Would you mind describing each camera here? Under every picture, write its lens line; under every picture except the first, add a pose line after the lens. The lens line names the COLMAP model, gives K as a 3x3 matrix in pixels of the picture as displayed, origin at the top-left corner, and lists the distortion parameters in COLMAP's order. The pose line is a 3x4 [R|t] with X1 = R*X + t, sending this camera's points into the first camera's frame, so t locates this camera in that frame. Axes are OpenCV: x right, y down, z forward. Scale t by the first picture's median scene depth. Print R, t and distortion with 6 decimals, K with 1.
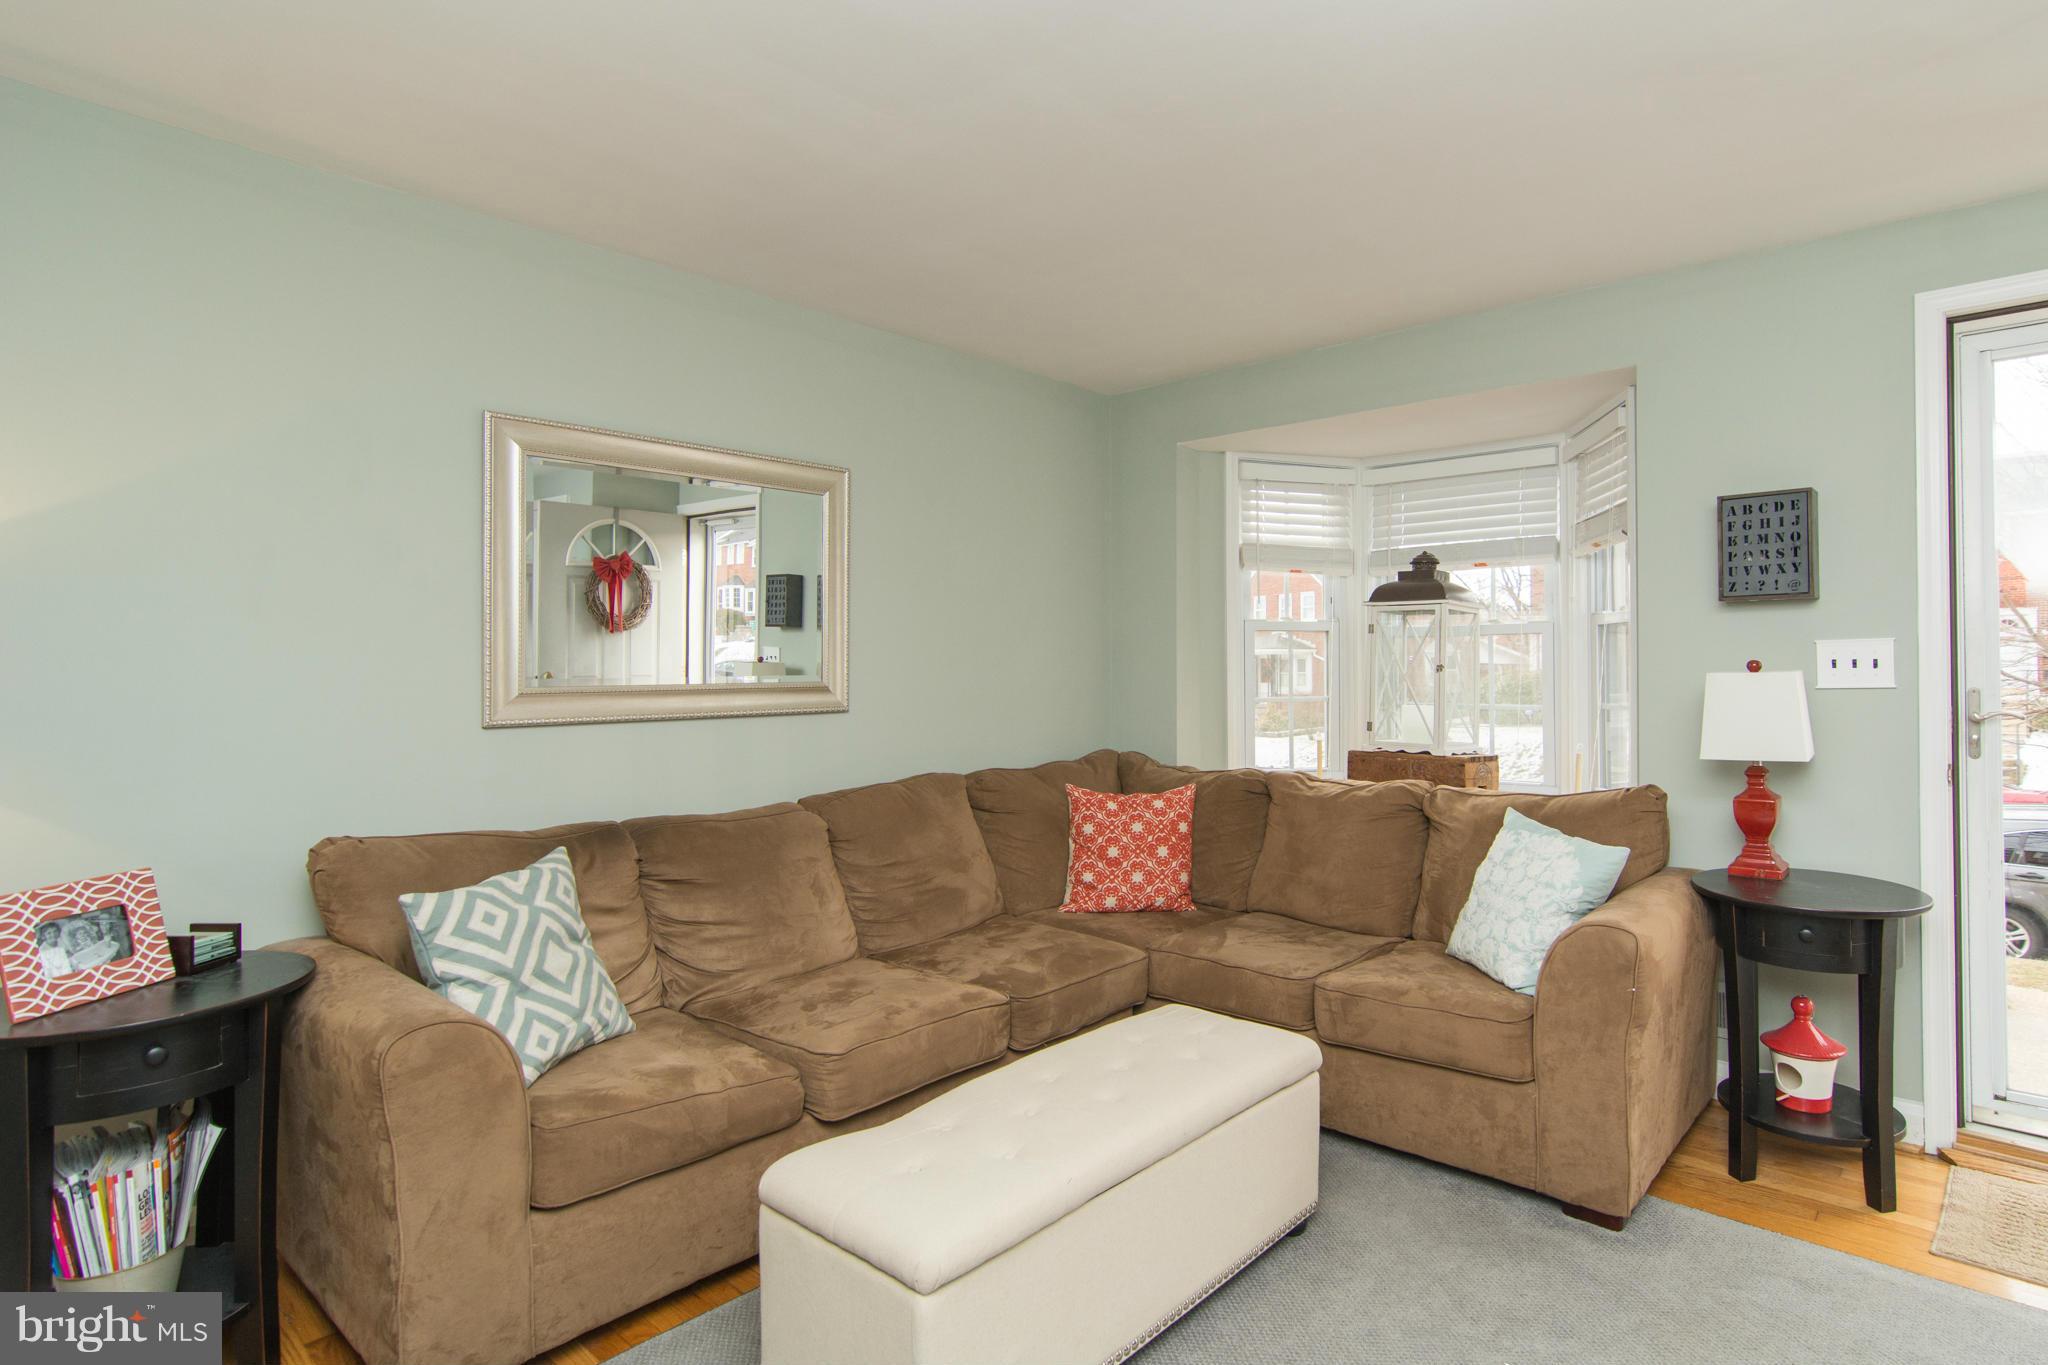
lens RADIAL K [[1040.4, 0, 1059.8], [0, 1040.4, 659.3], [0, 0, 1]] dist [0.001084, 0.000802]
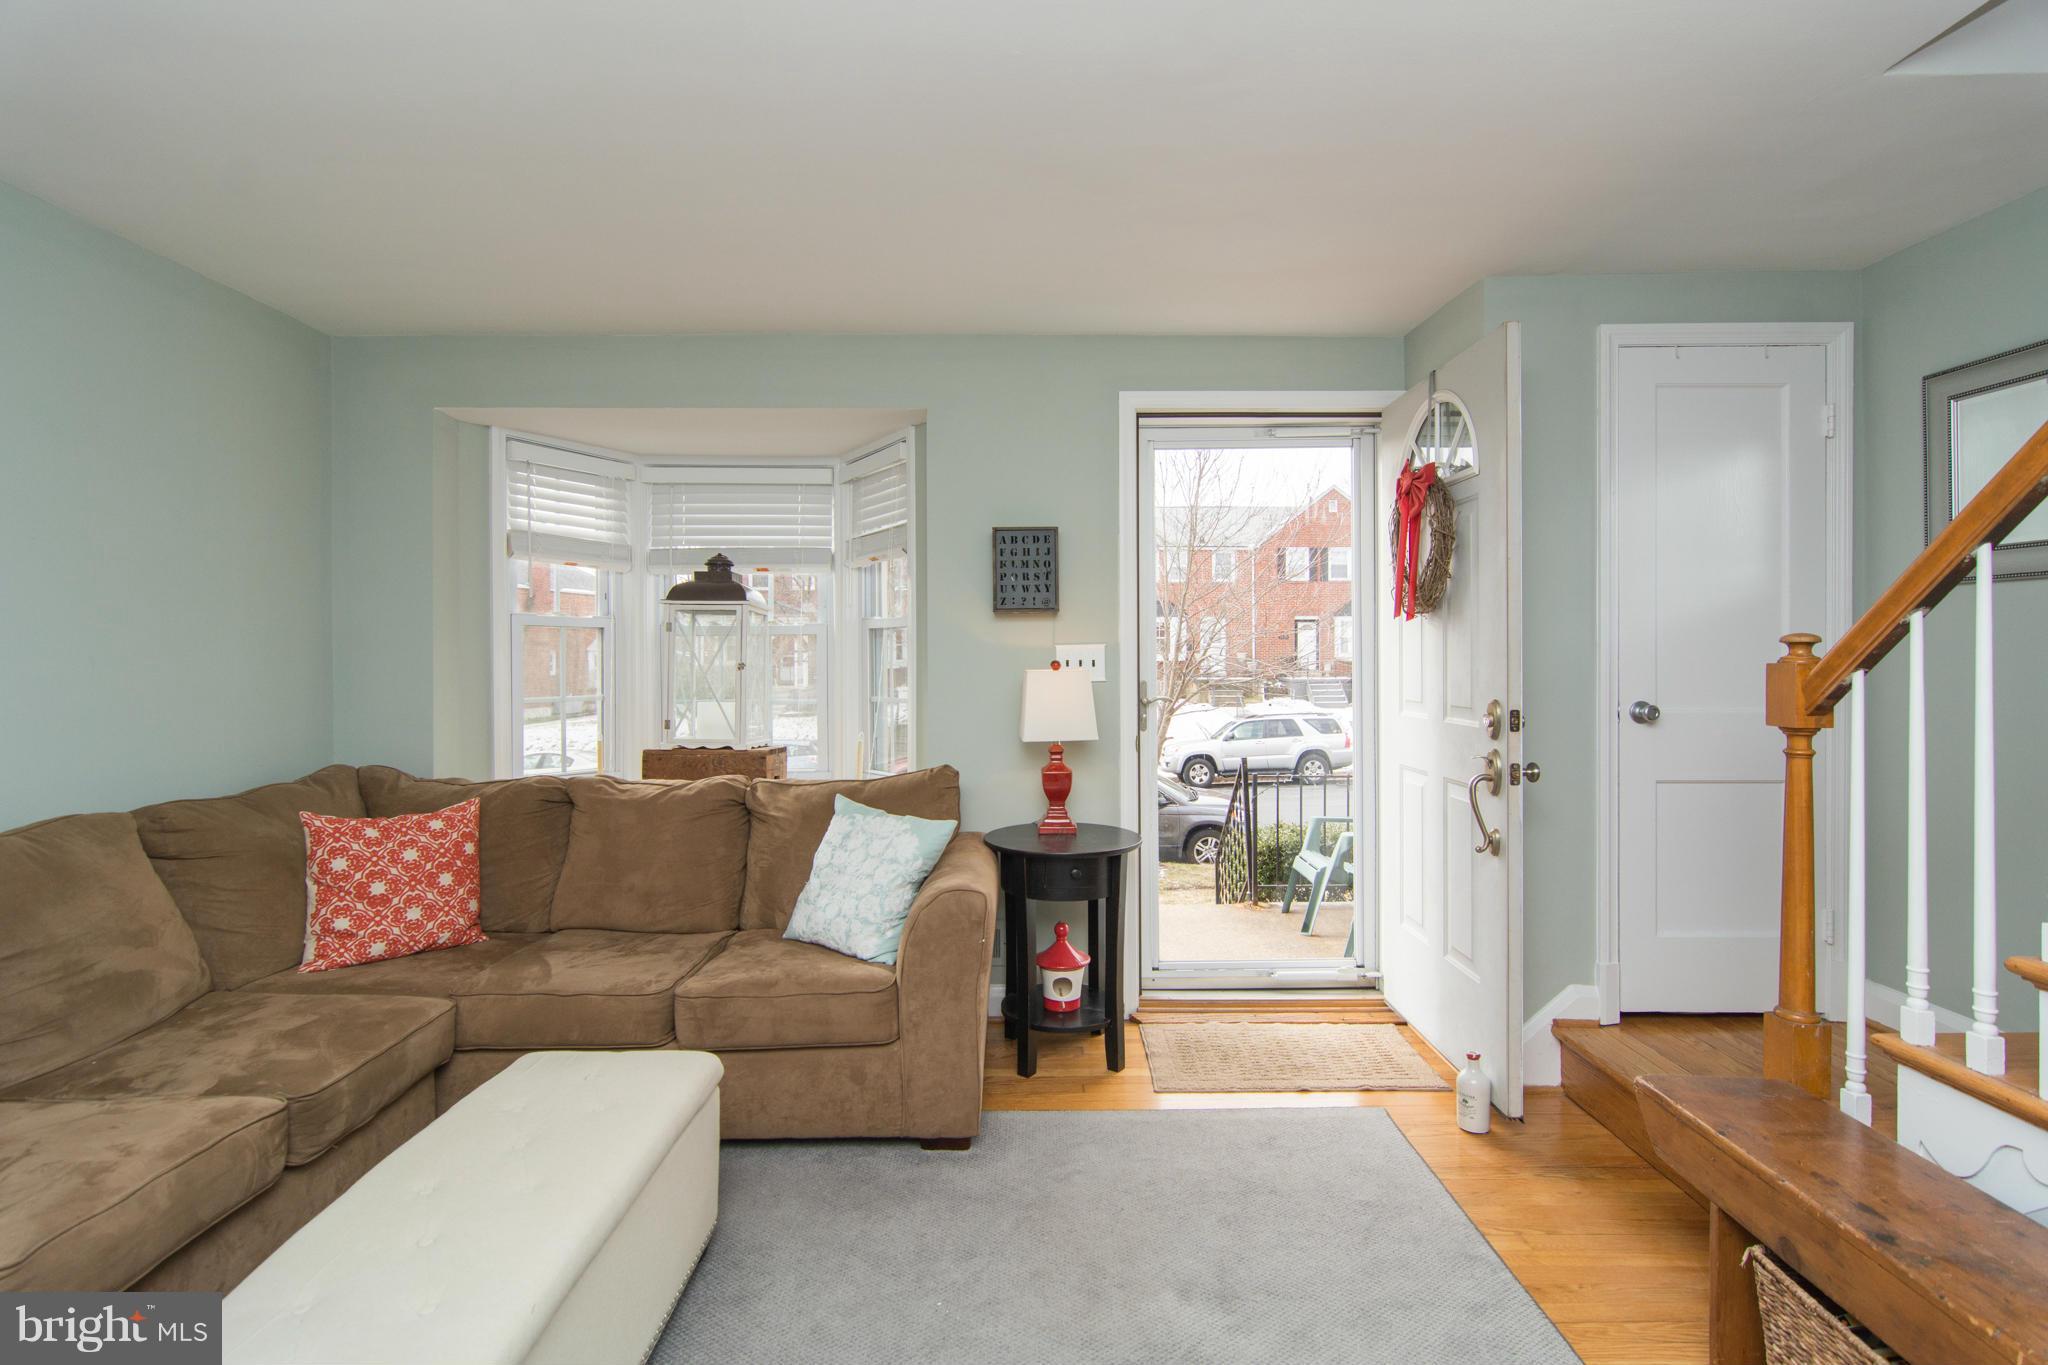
lens RADIAL K [[986.9, 0, 1017.4], [0, 986.9, 667.2], [0, 0, 1]] dist [0.000273, 0.001051]
pose [[0.754932, -0.001270, 0.655802, -0.108280], [-0.005457, 0.999951, 0.008218, -0.000532], [-0.655781, -0.009782, 0.754888, 0.098114]]
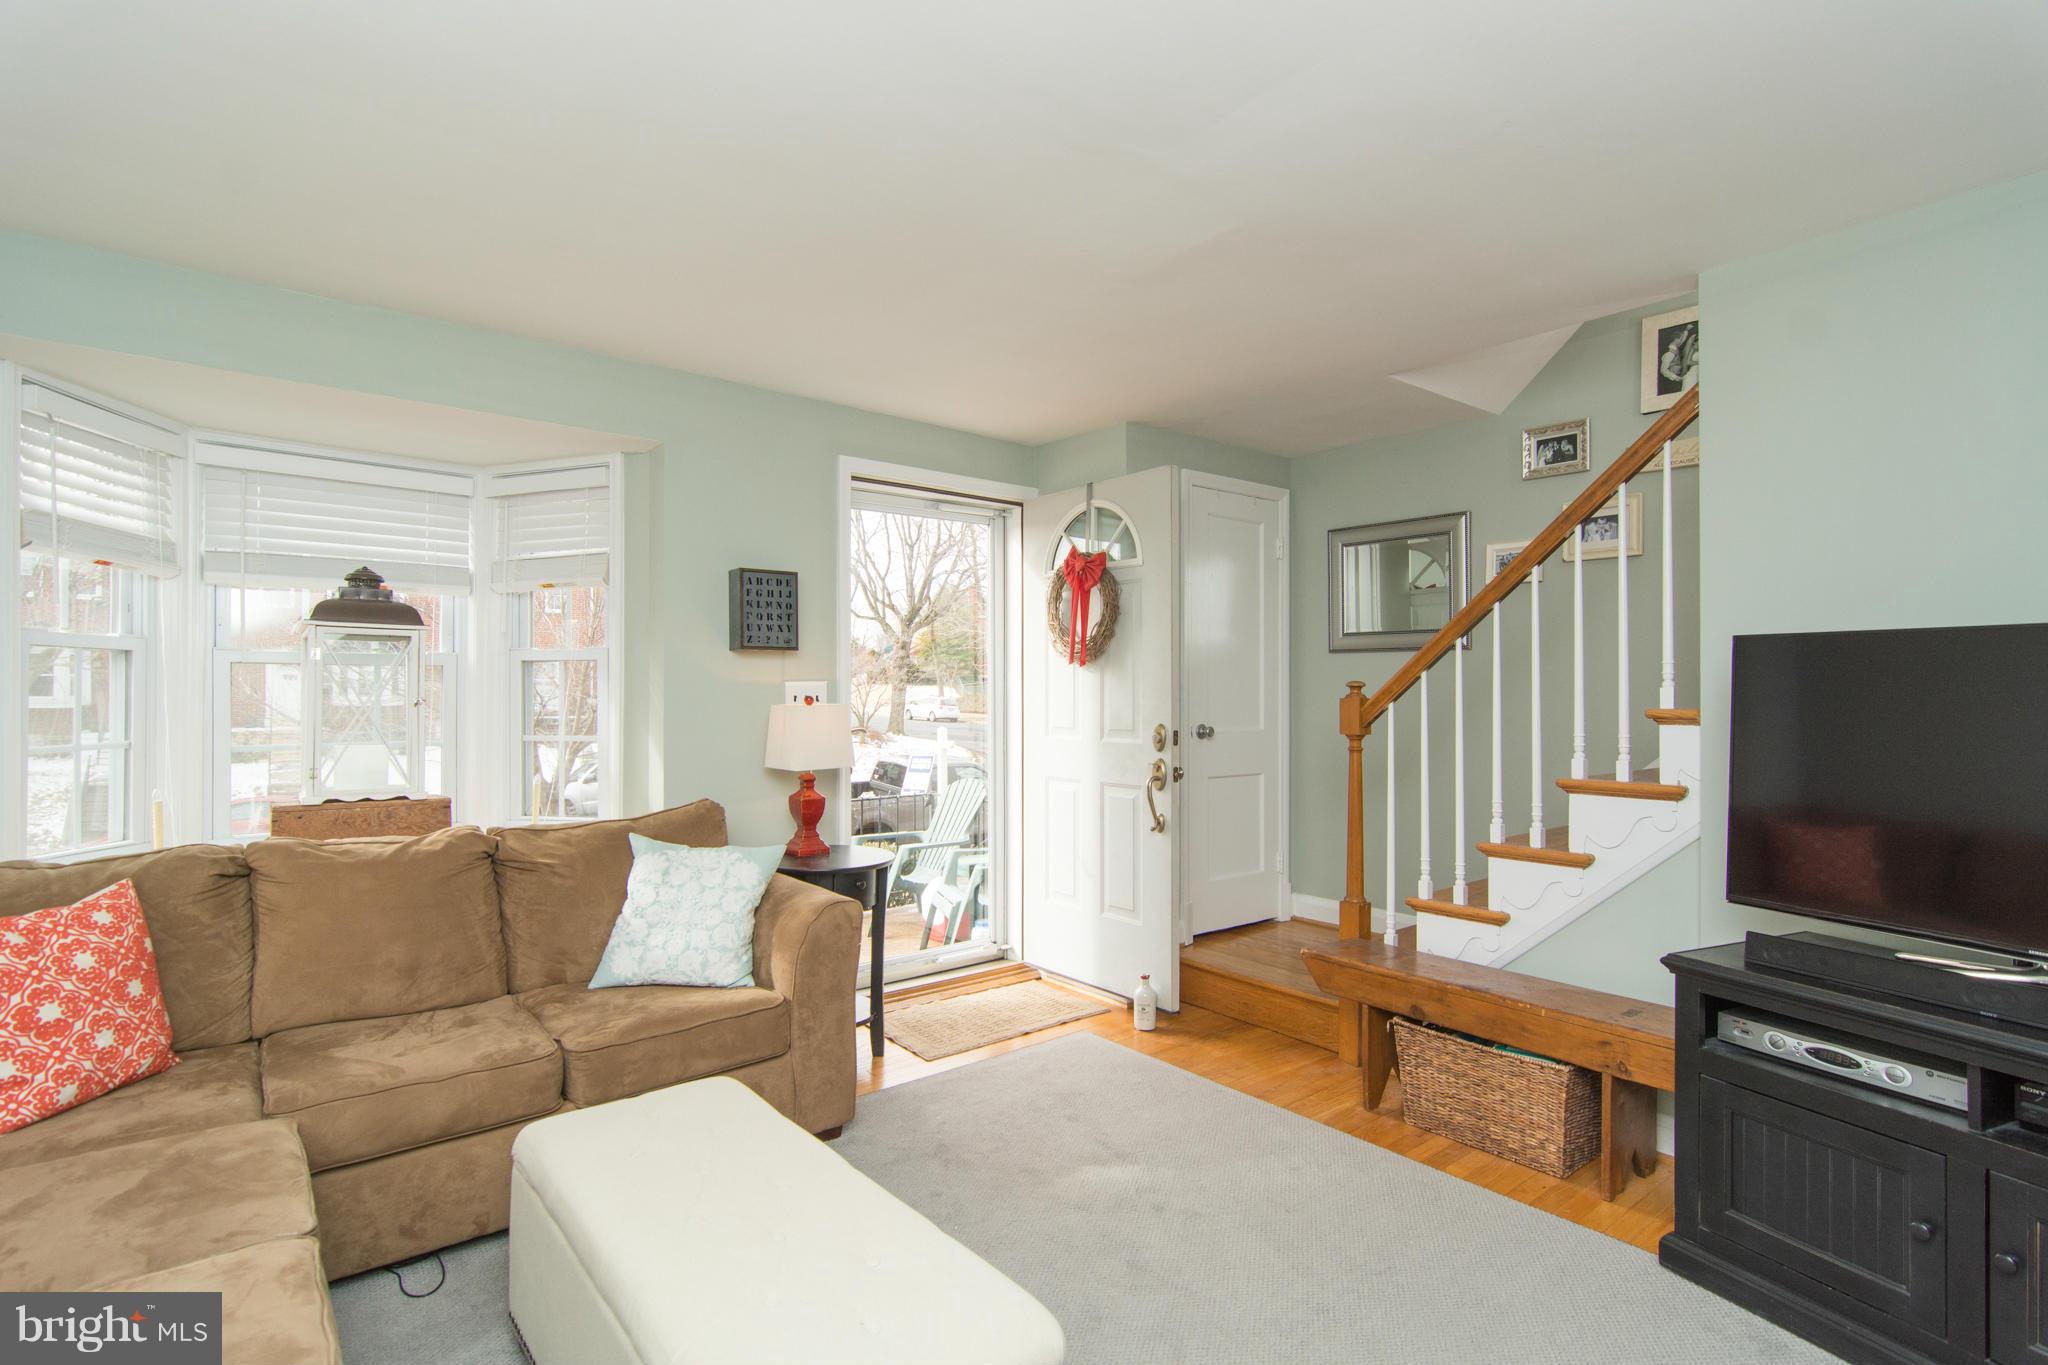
lens RADIAL K [[986.9, 0, 1034.9], [0, 986.9, 694.2], [0, 0, 1]] dist [0.000273, 0.001051]
pose [[0.180013, 0.007304, 0.983637, -0.515551], [-0.006203, 0.999961, -0.006290, 0.004964], [-0.983645, -0.004970, 0.180051, 0.442012]]
